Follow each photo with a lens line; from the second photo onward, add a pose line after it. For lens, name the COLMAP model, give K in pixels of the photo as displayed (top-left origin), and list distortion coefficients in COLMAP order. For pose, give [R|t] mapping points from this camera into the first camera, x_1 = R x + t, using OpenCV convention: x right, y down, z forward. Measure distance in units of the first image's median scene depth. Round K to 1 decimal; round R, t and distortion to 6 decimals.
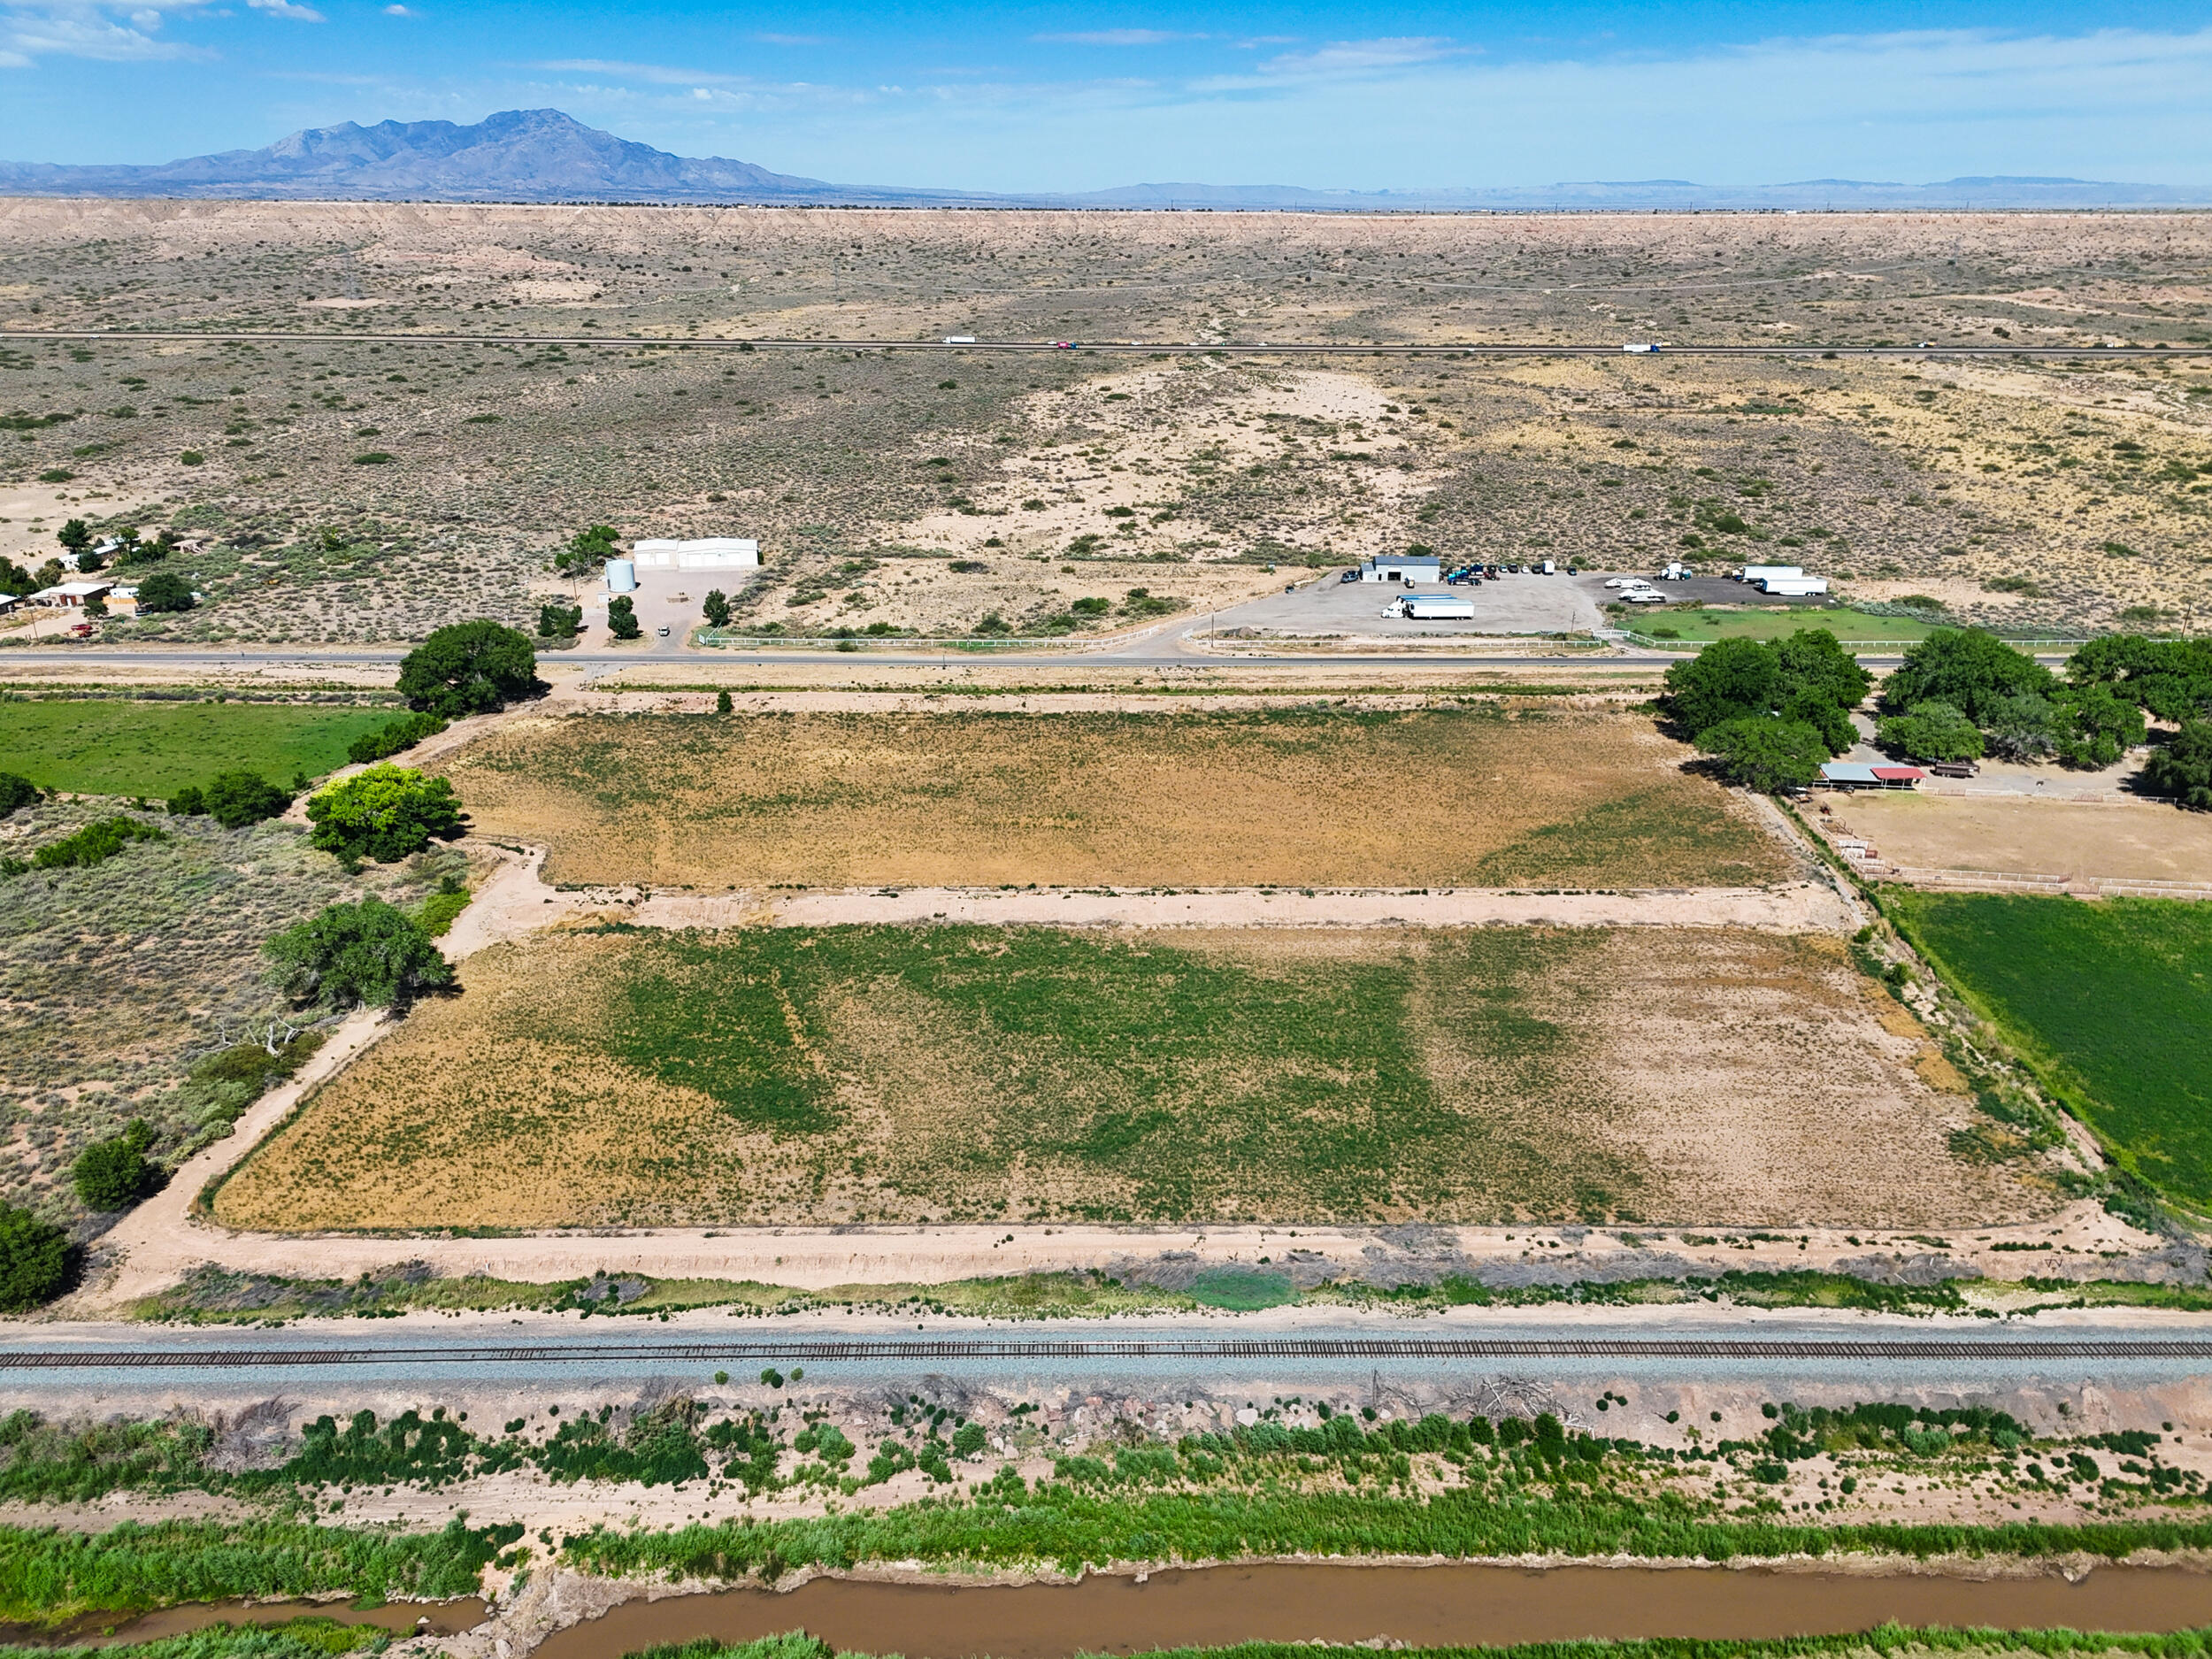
lens RADIAL K [[1625.5, 0, 1107.9], [0, 1625.5, 834.5], [0, 0, 1]] dist [0.074284, -0.070098]
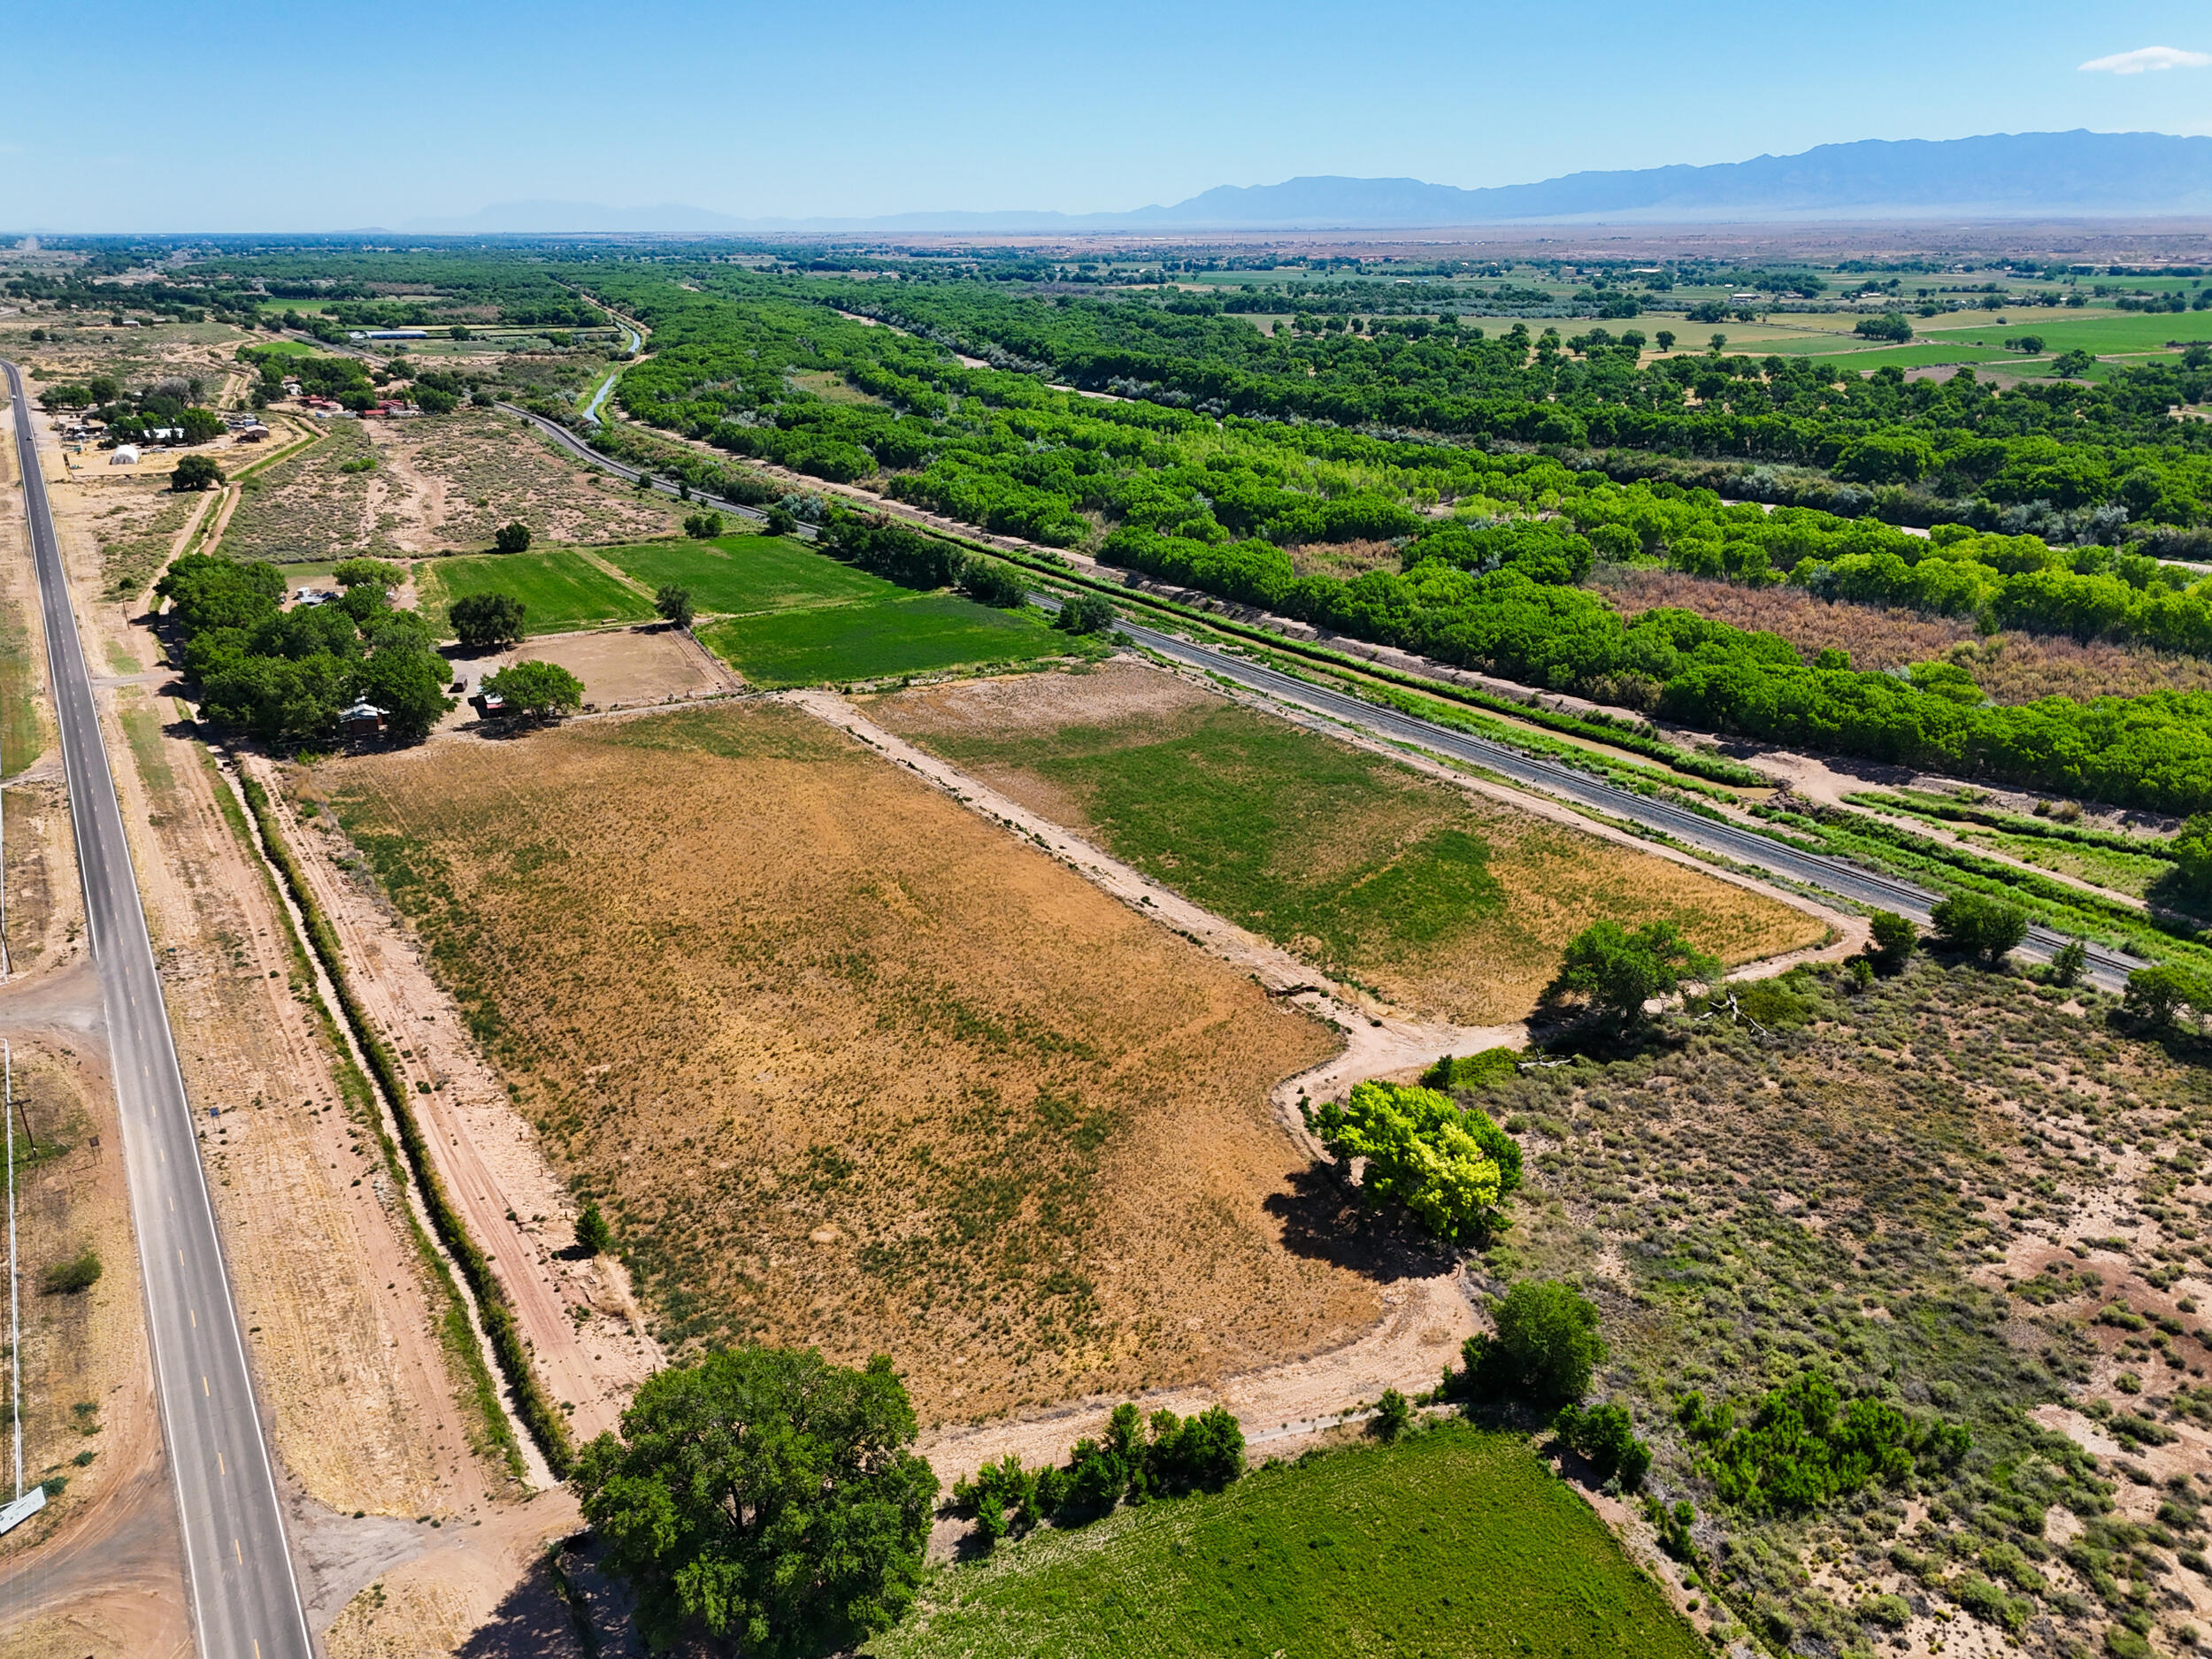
lens RADIAL K [[1625.5, 0, 1107.9], [0, 1625.5, 834.5], [0, 0, 1]] dist [0.074284, -0.070098]
pose [[-0.529411, -0.297100, 0.794642, -0.941015], [0.303545, 0.808328, 0.504446, -0.529723], [-0.792202, 0.508269, -0.337755, 1.380456]]
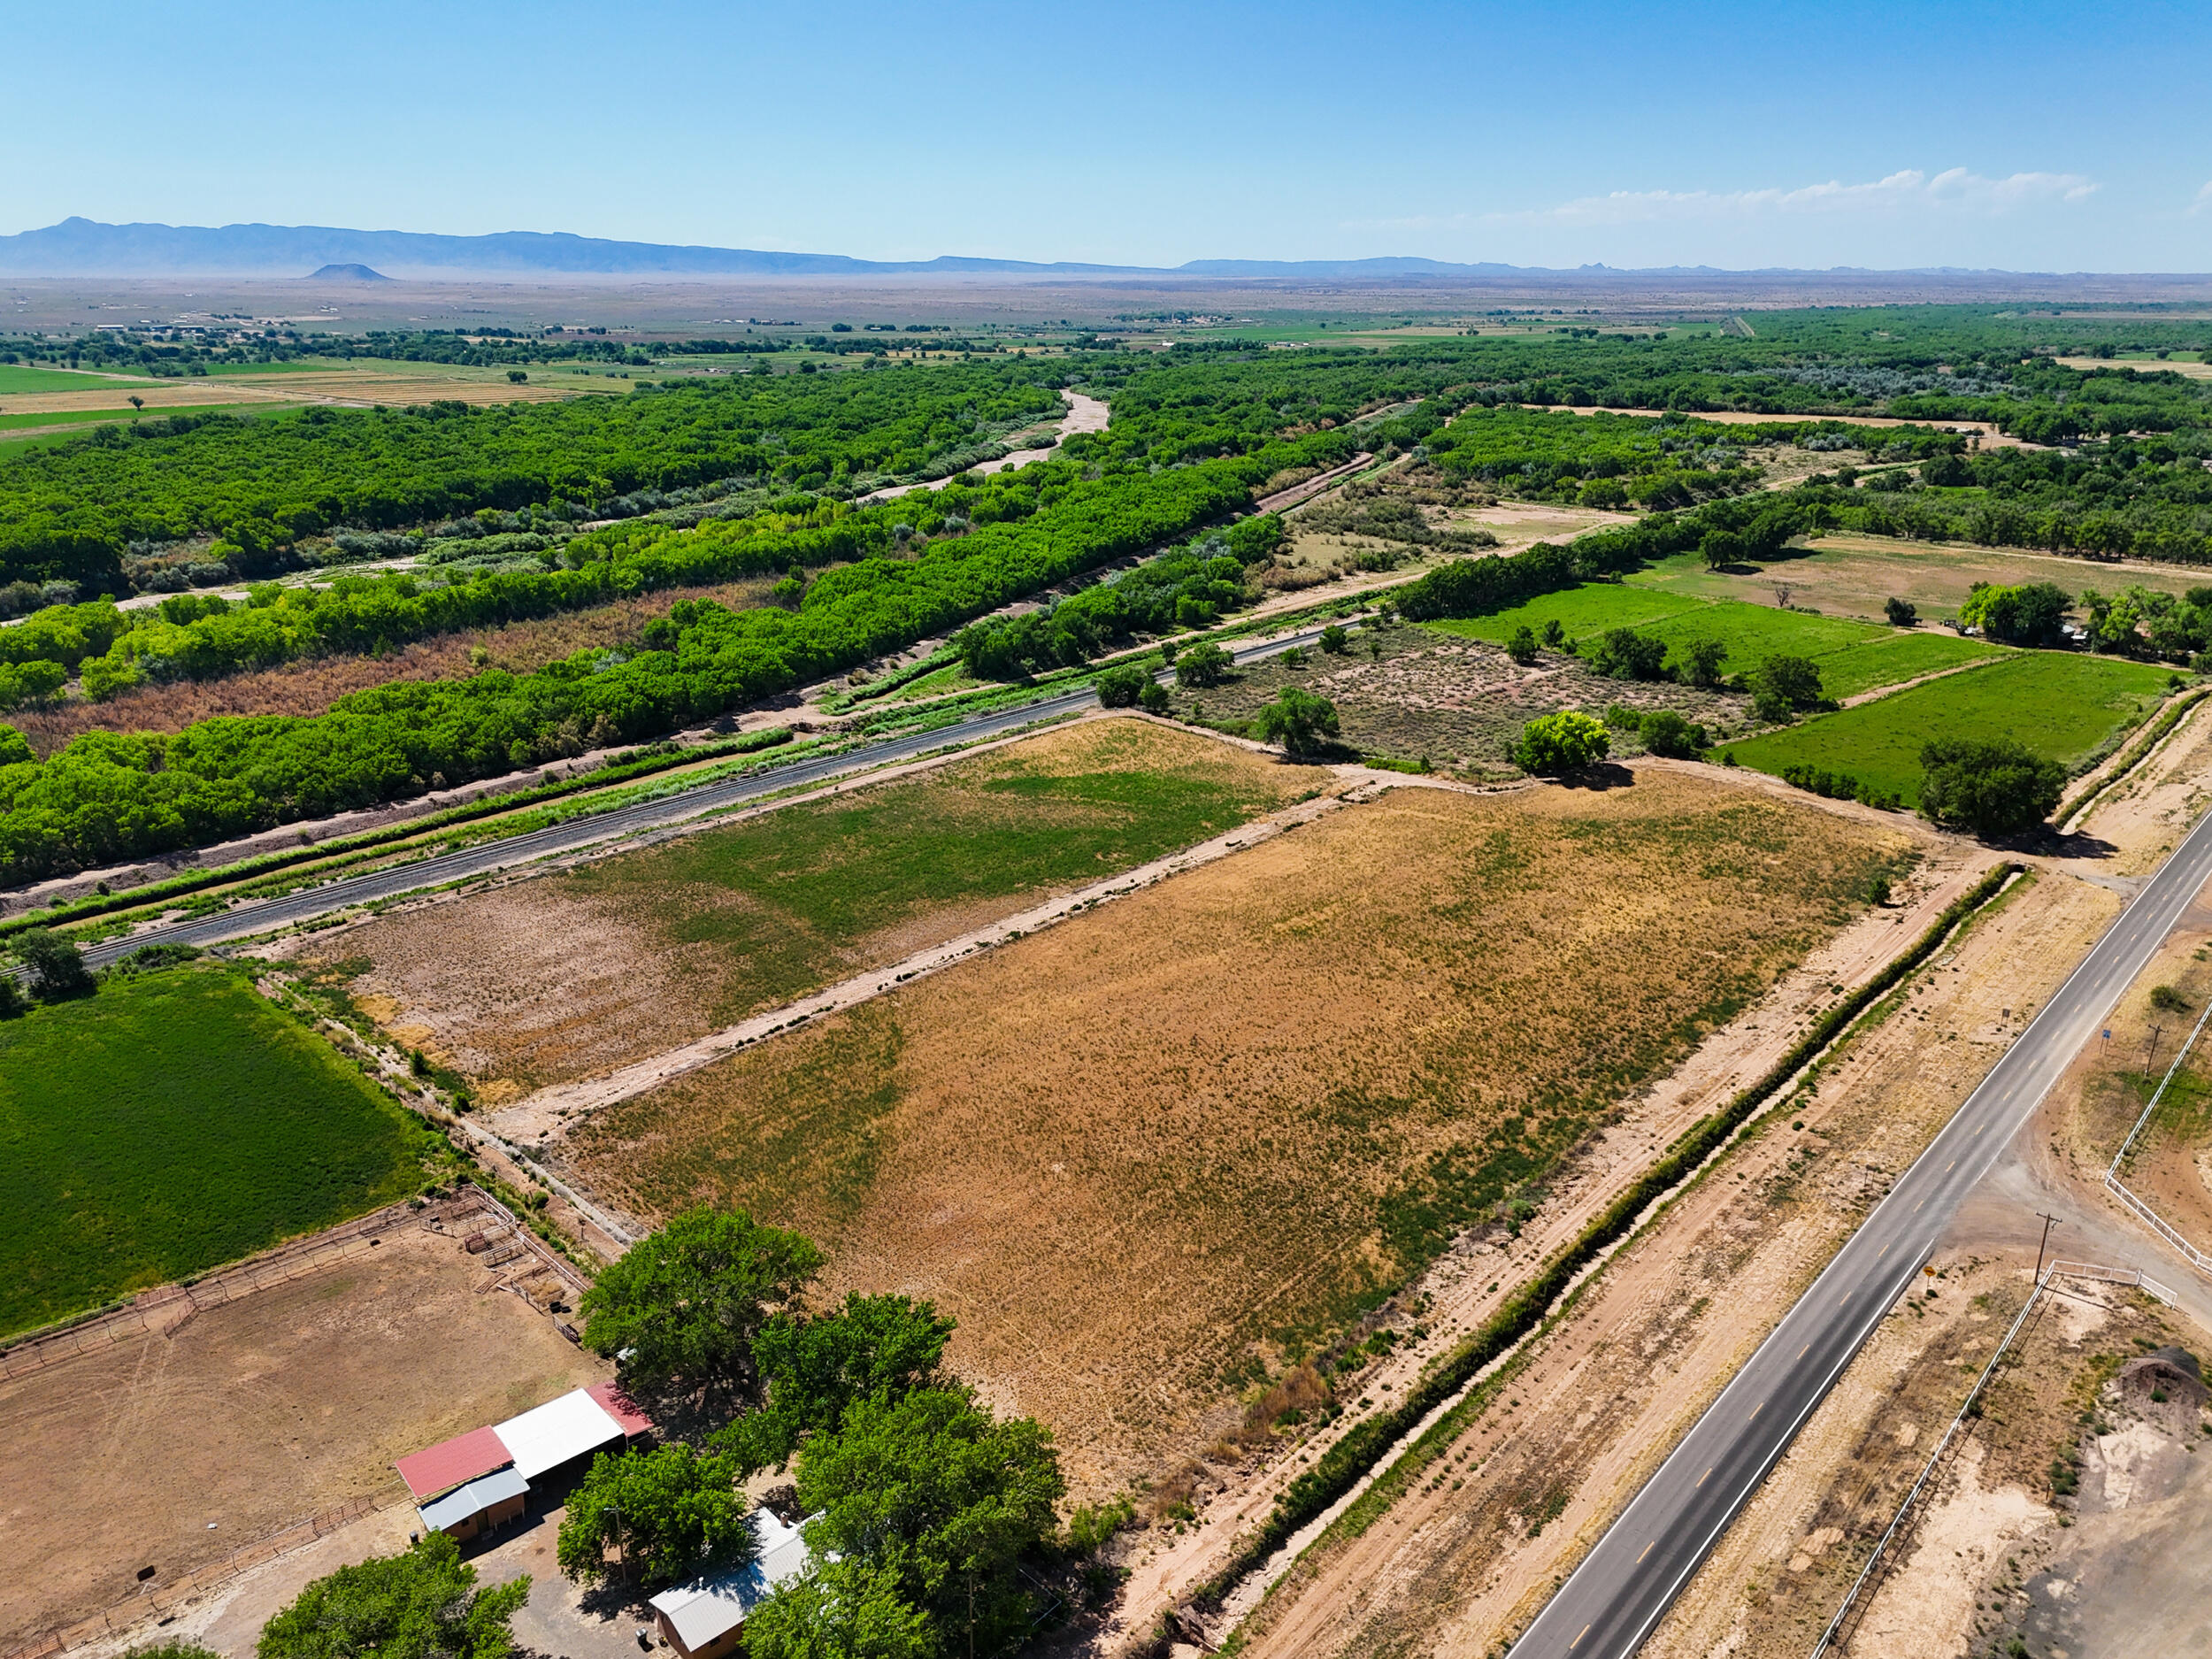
lens RADIAL K [[1625.5, 0, 1107.9], [0, 1625.5, 834.5], [0, 0, 1]] dist [0.074284, -0.070098]
pose [[-0.670557, 0.233261, -0.704232, 0.797355], [-0.265466, 0.810975, 0.521389, -0.588917], [0.692734, 0.536571, -0.481882, 1.557903]]
